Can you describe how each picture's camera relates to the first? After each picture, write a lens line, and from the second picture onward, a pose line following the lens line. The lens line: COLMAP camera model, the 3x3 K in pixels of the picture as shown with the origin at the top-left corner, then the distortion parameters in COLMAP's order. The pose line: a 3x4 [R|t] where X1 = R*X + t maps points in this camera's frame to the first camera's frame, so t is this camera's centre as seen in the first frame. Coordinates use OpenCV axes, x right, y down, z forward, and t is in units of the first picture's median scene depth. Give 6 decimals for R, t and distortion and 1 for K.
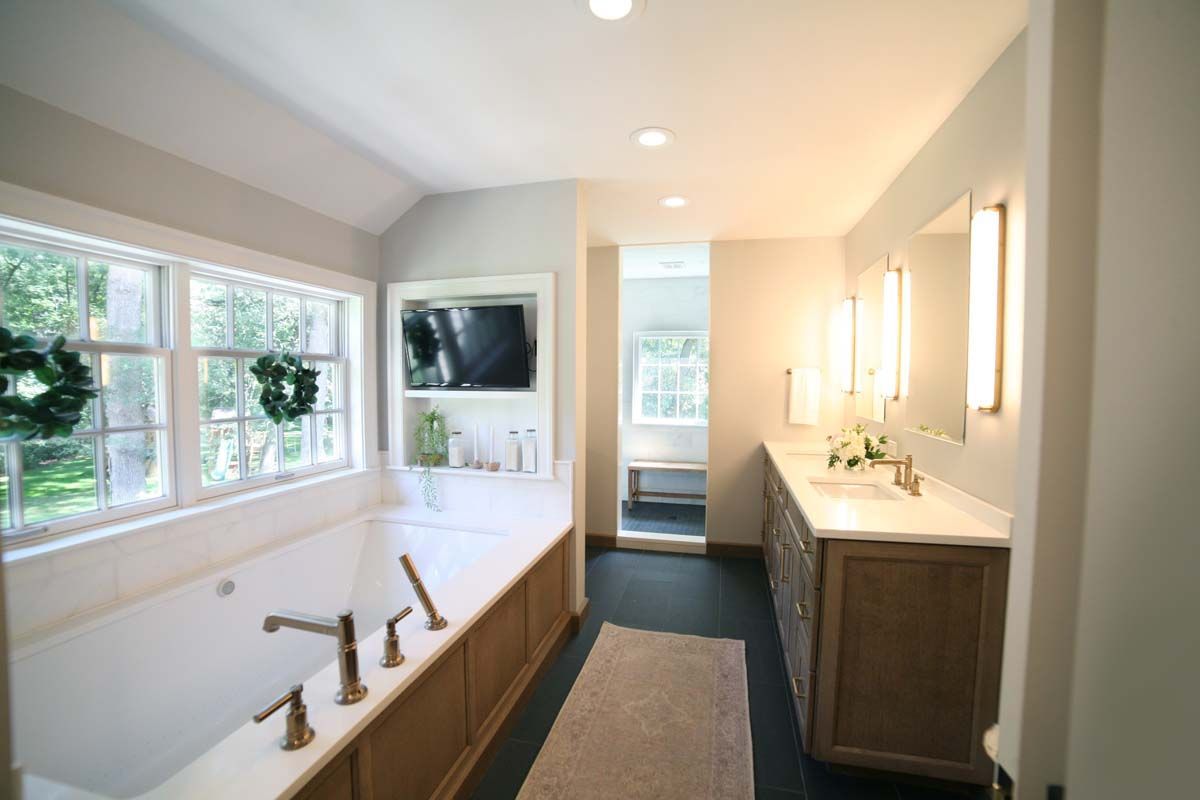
lens RADIAL K [[526.2, 0, 600.0], [0, 526.2, 400.0], [0, 0, 1]] dist [-0.091481, 0.040823]
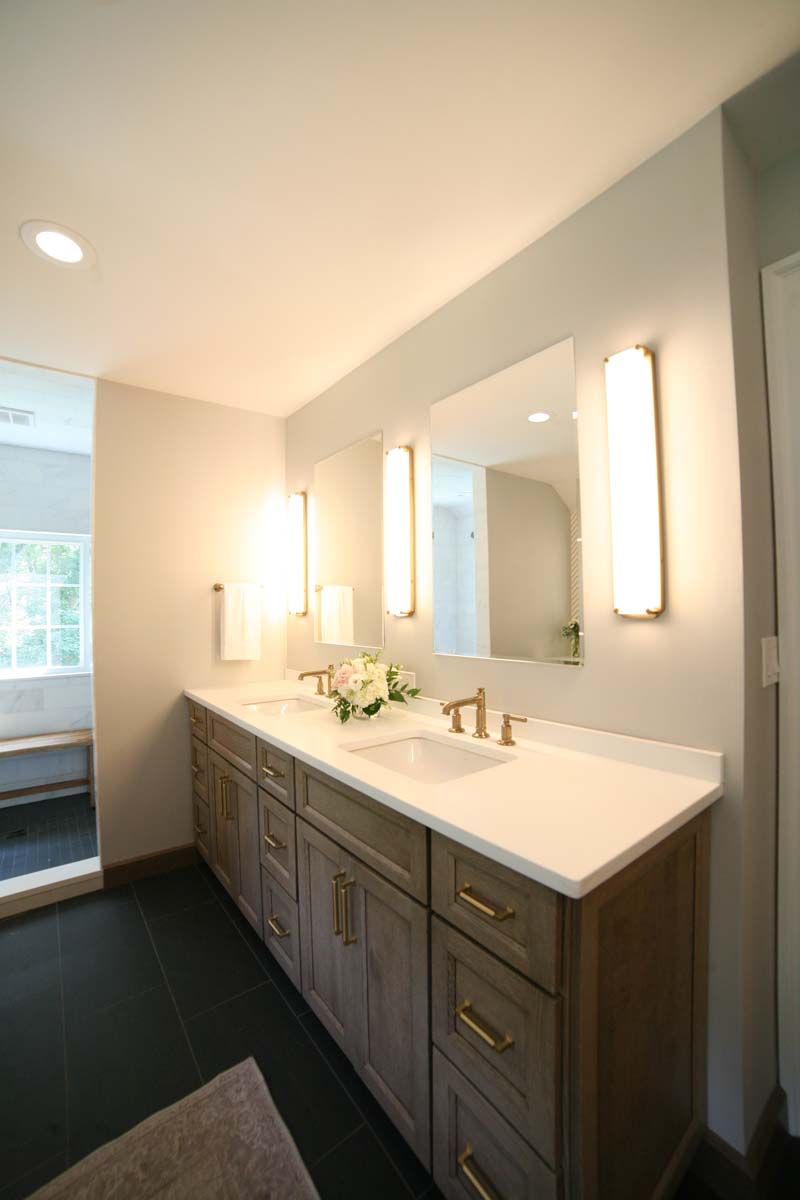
lens RADIAL K [[526.2, 0, 402.1], [0, 526.2, 609.7], [0, 0, 1]] dist [-0.091481, 0.040823]
pose [[0.649555, -0.005372, 0.760295, -0.014502], [0.045930, 0.998426, -0.032186, 0.009744], [-0.758926, 0.055827, 0.648780, 0.370196]]
